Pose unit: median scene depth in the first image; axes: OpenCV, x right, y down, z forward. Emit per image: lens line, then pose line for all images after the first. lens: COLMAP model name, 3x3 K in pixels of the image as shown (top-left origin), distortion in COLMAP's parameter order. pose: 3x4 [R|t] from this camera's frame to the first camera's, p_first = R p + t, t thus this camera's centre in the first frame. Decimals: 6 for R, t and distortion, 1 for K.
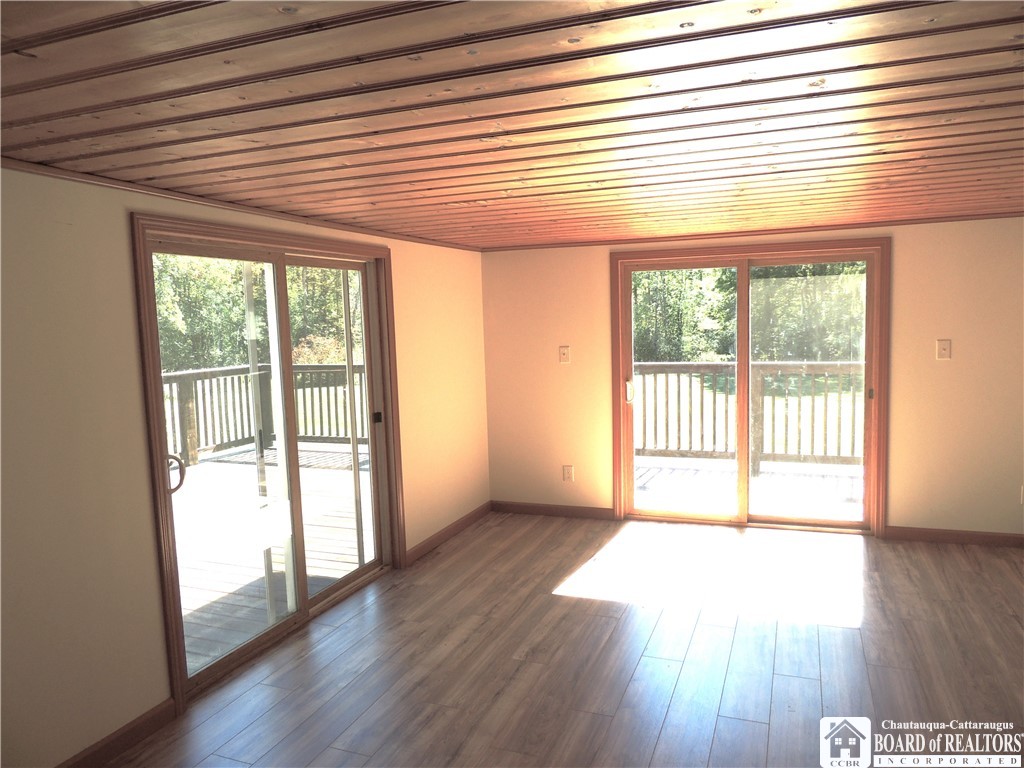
lens RADIAL K [[699.8, 0, 552.6], [0, 699.8, 386.9], [0, 0, 1]] dist [-0.004032, 0.000007]
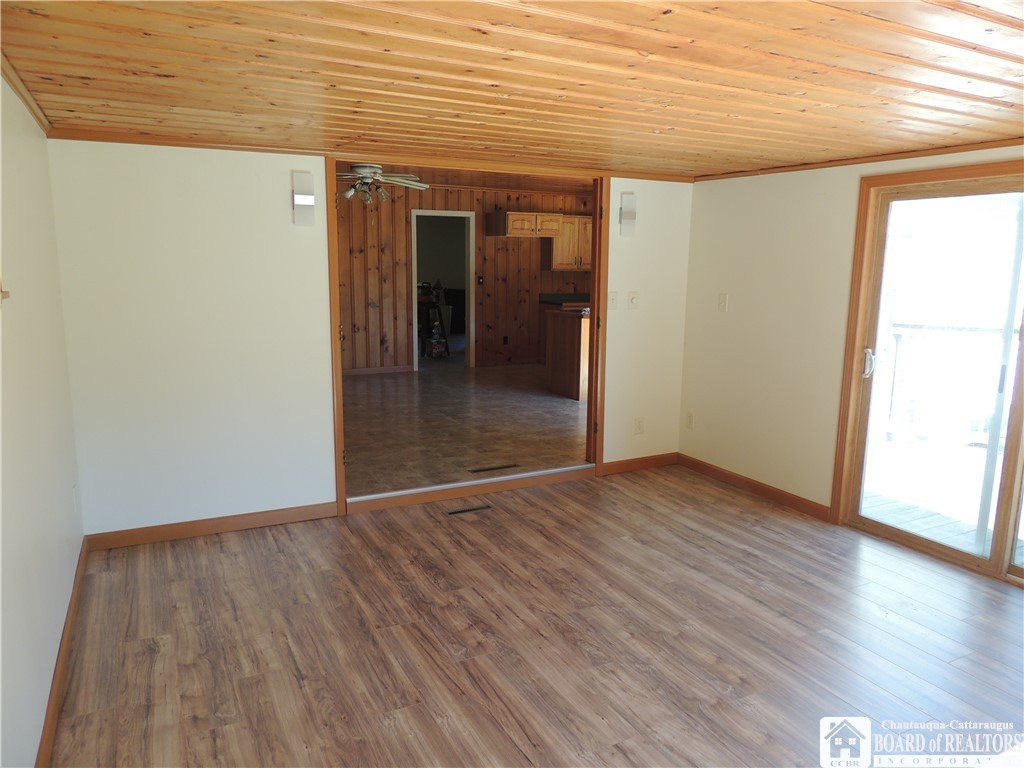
lens RADIAL K [[726.8, 0, 512.0], [0, 726.8, 384.0], [0, 0, 1]] dist [-0.019720, 0.002395]
pose [[-0.670926, 0.152906, -0.725588, 0.996411], [-0.060251, 0.964032, 0.258866, -0.176647], [0.739073, 0.217397, -0.637581, 1.398116]]
